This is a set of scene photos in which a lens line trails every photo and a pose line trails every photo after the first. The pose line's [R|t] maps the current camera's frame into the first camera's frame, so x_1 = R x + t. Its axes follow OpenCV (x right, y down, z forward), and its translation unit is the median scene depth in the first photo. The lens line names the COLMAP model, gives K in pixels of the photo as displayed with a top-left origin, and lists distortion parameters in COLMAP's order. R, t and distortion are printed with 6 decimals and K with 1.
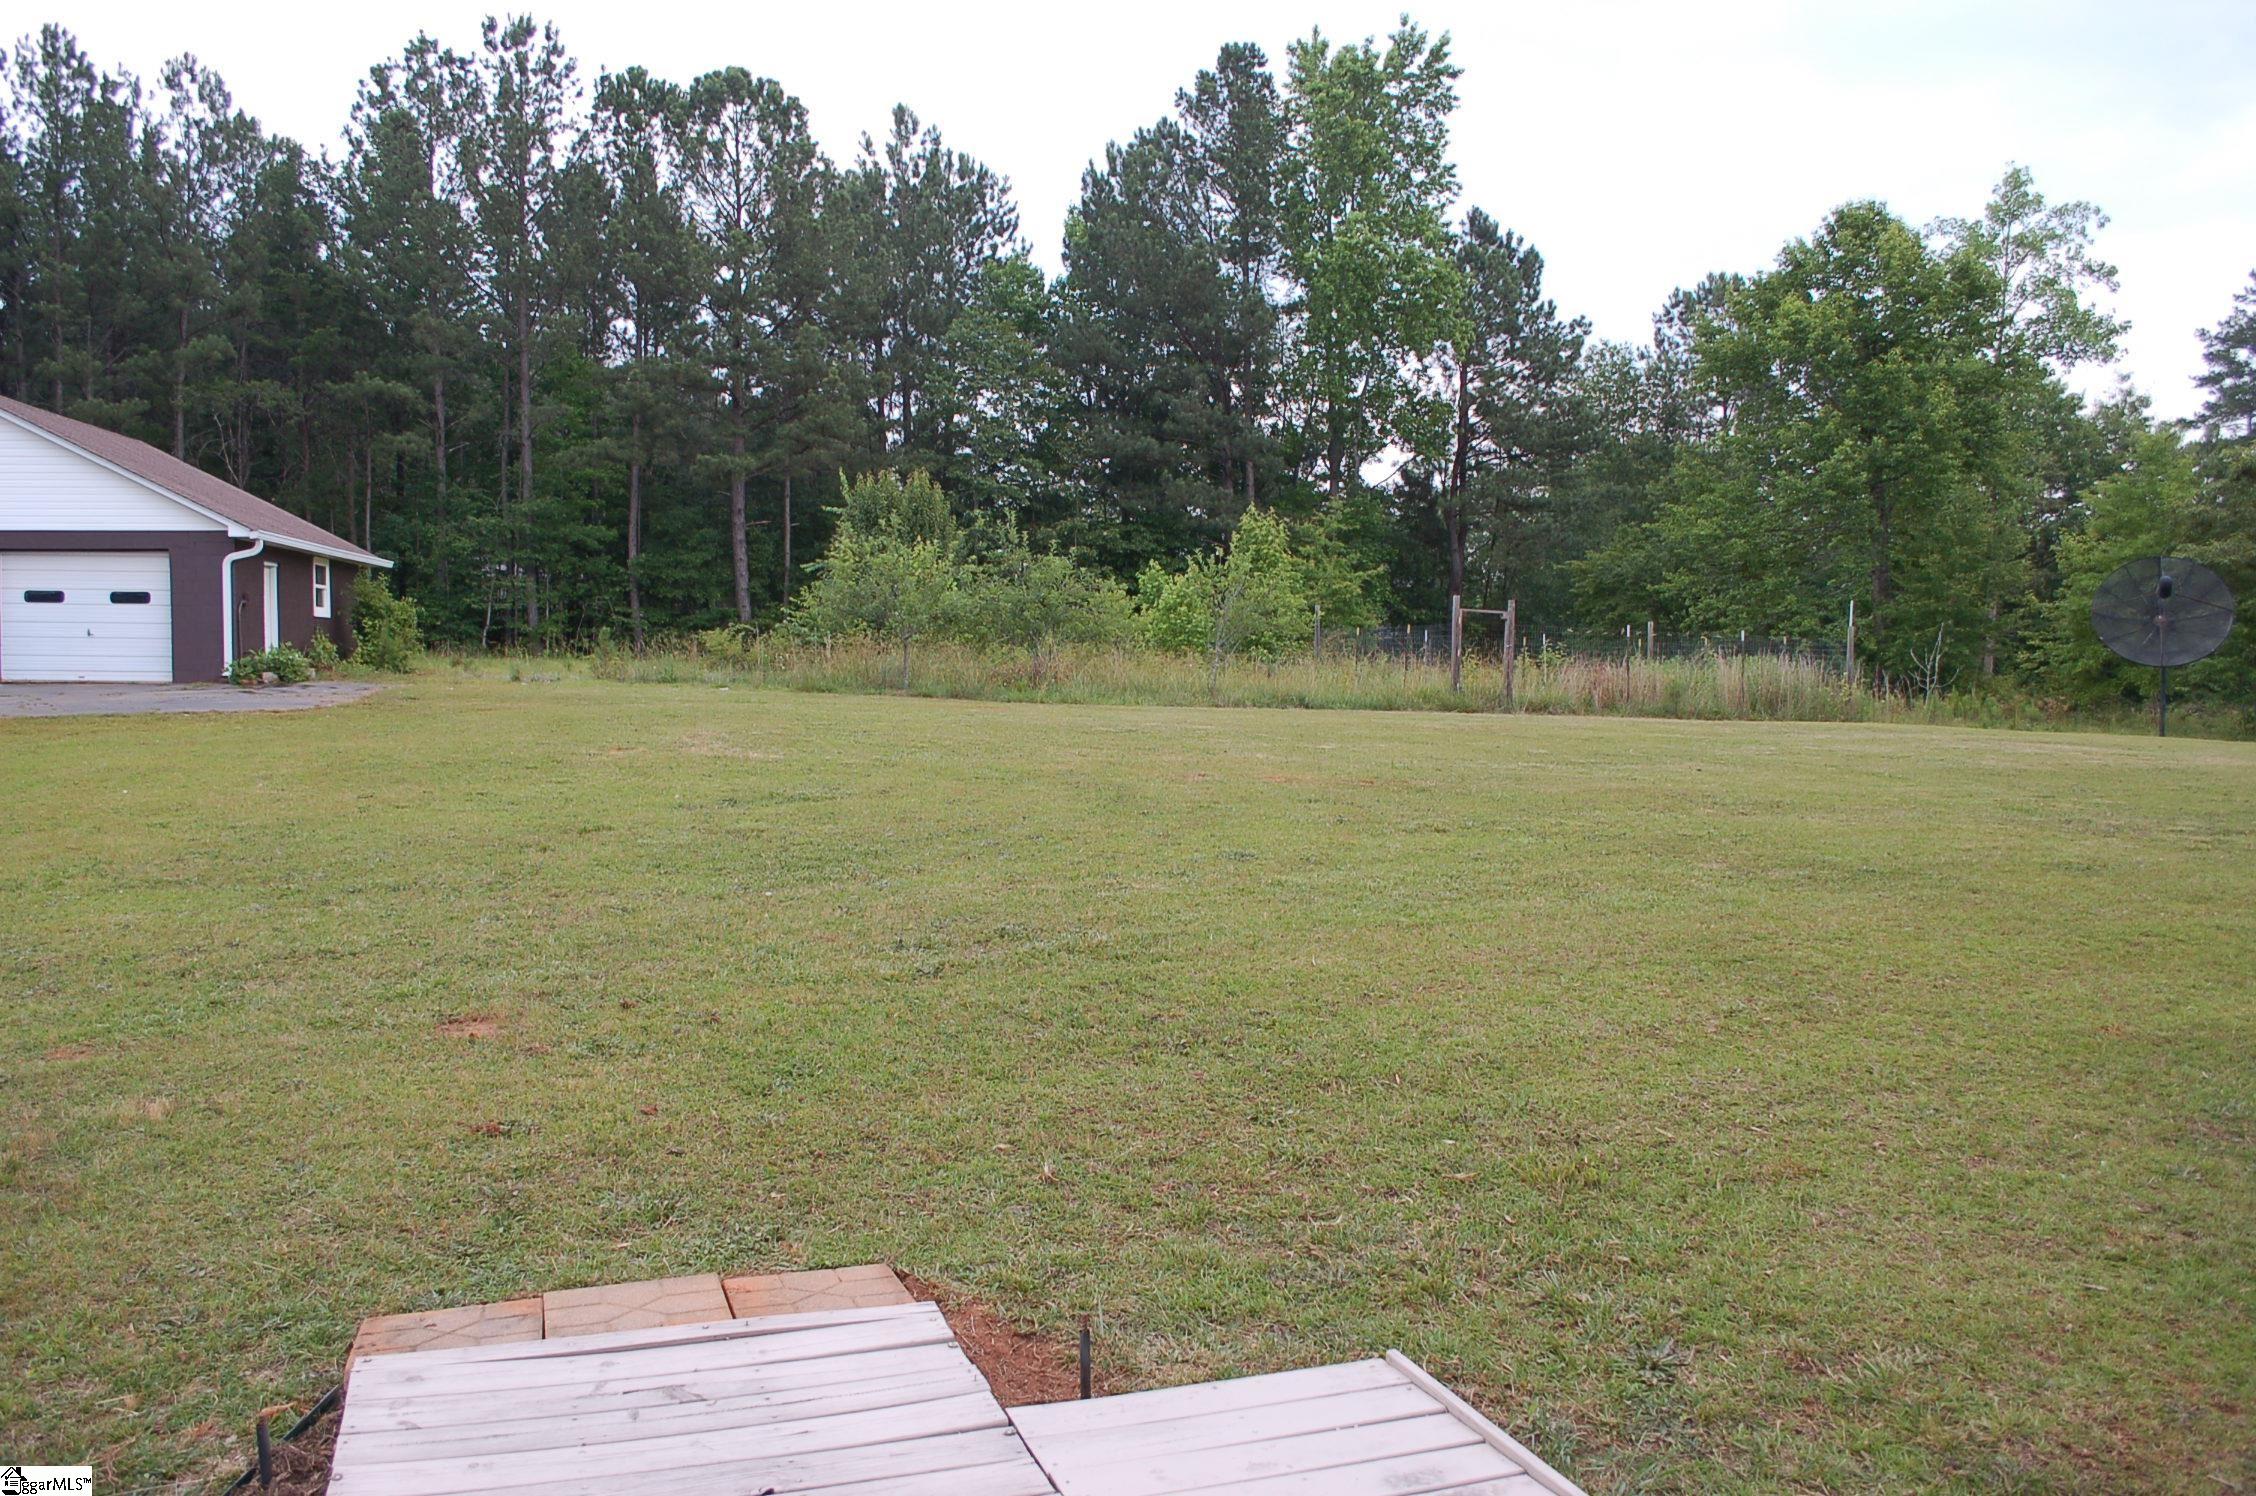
lens RADIAL K [[1827.5, 0, 1124.4], [0, 1827.5, 749.8], [0, 0, 1]] dist [-0.070315, 0.005165]
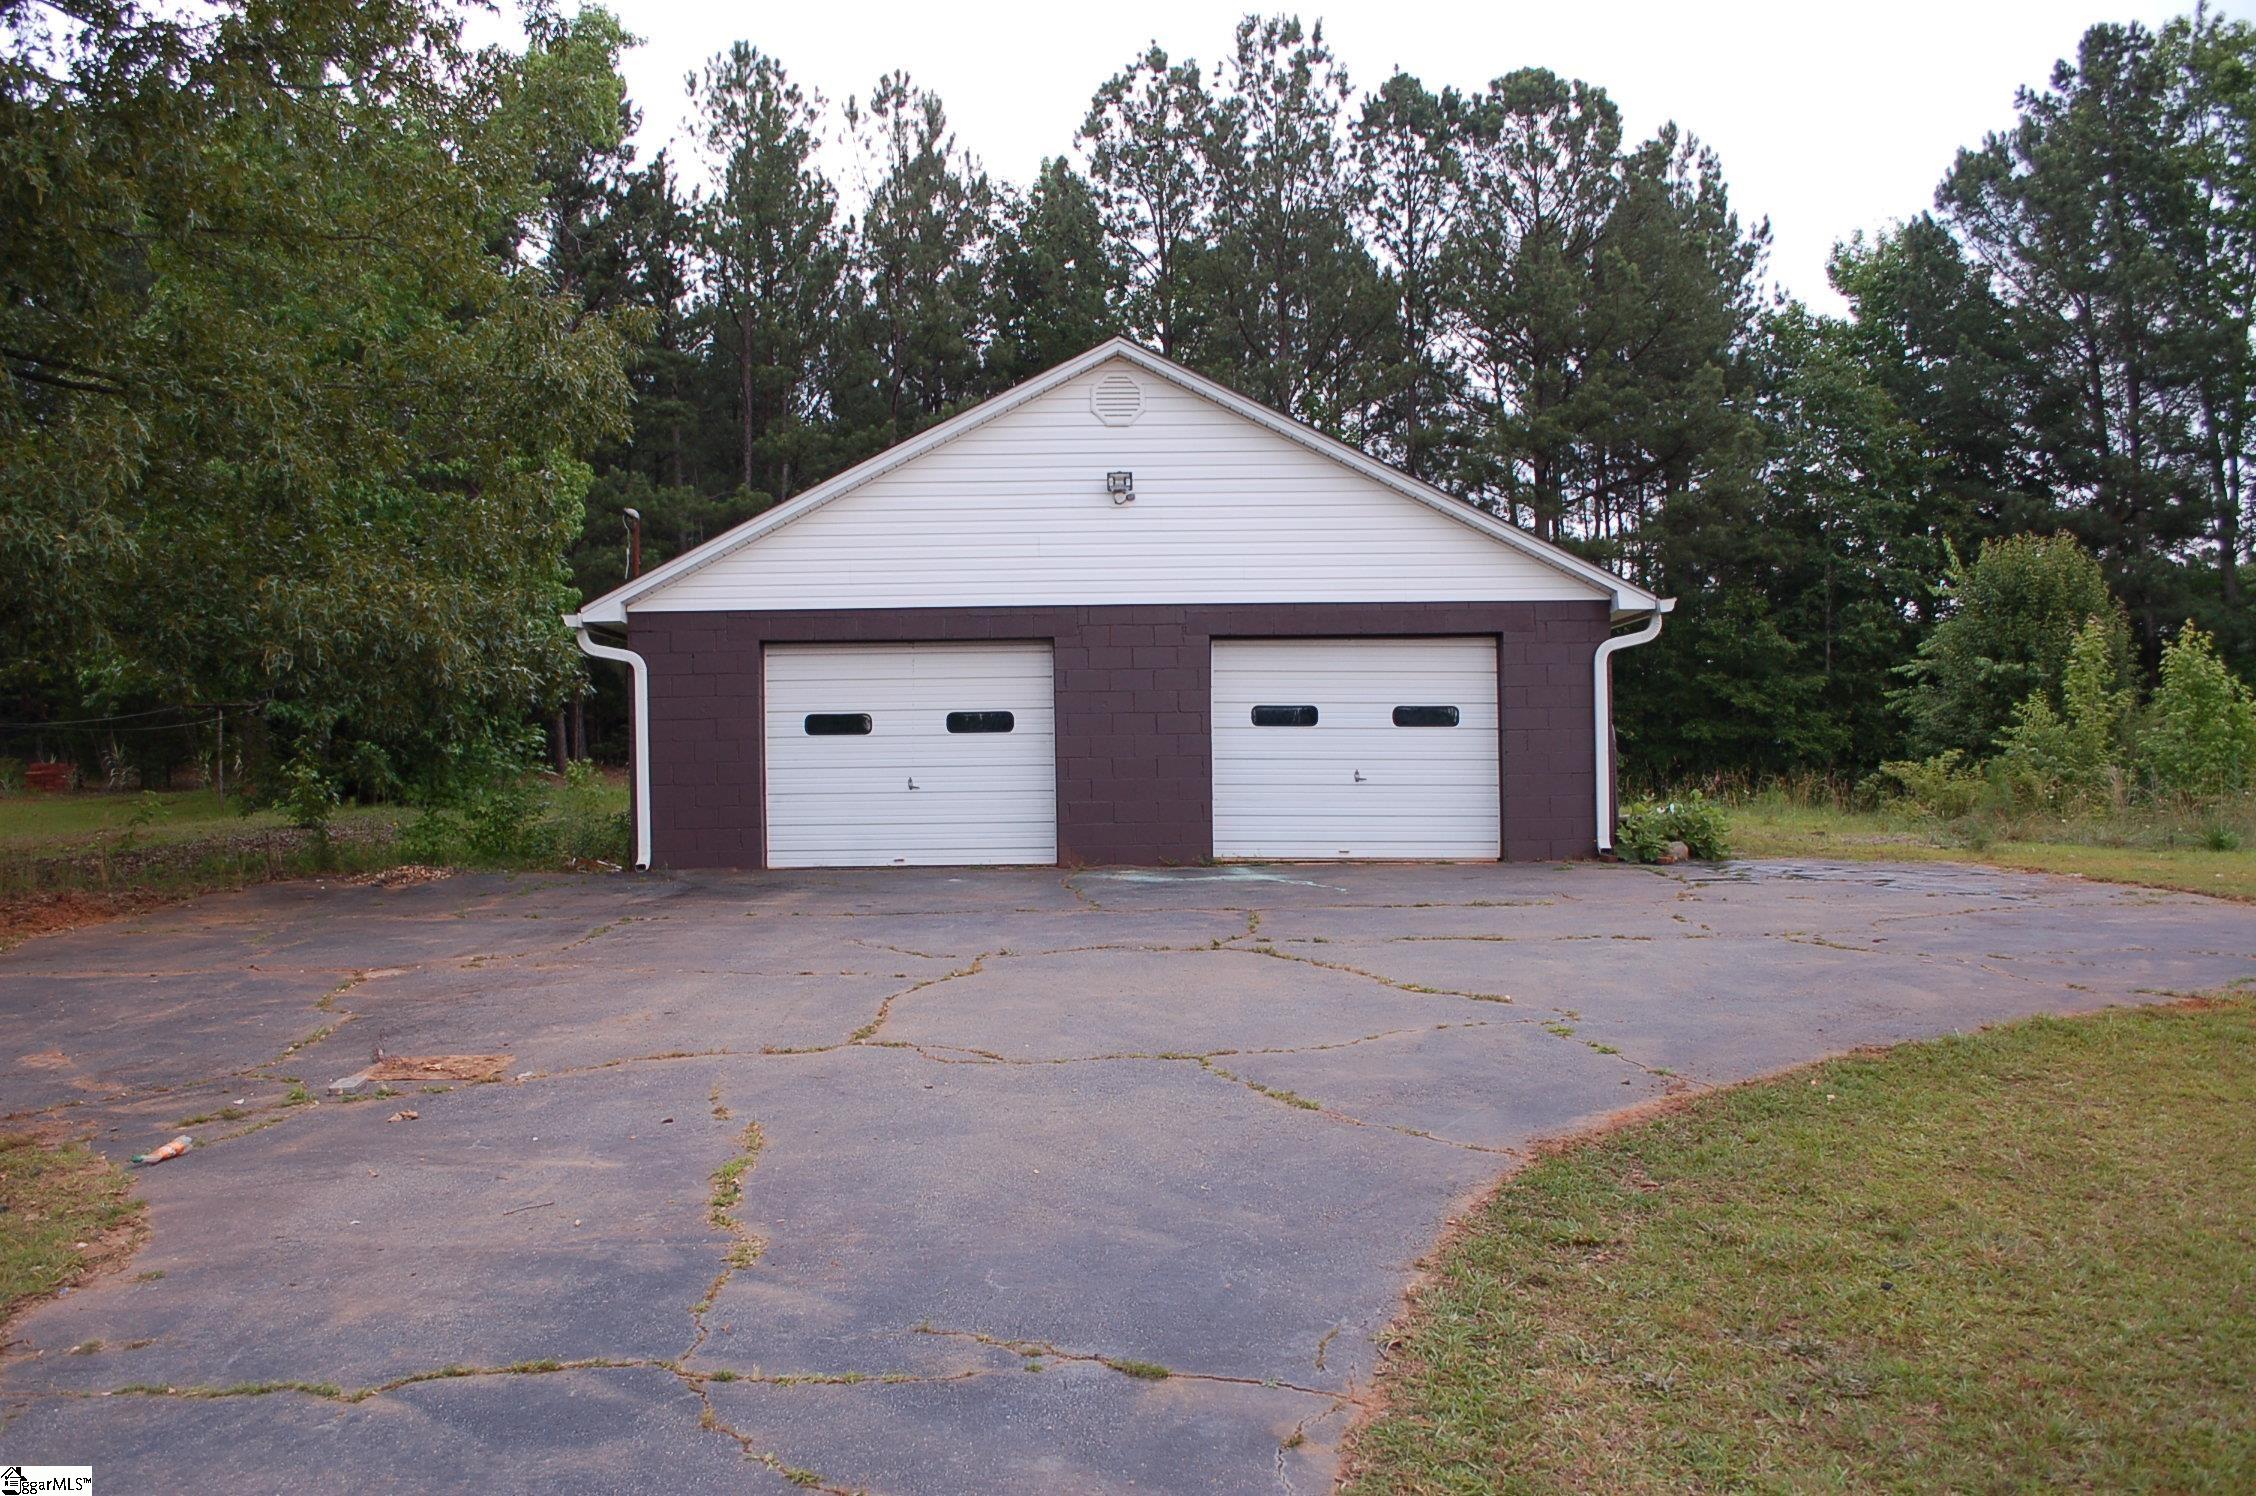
lens RADIAL K [[1827.5, 0, 1131.0], [0, 1827.5, 742.9], [0, 0, 1]] dist [-0.070315, 0.005165]
pose [[0.987066, -0.013660, -0.159729, -0.375501], [0.002380, 0.997502, -0.070598, -0.022960], [0.160294, 0.069305, 0.984633, 0.263374]]
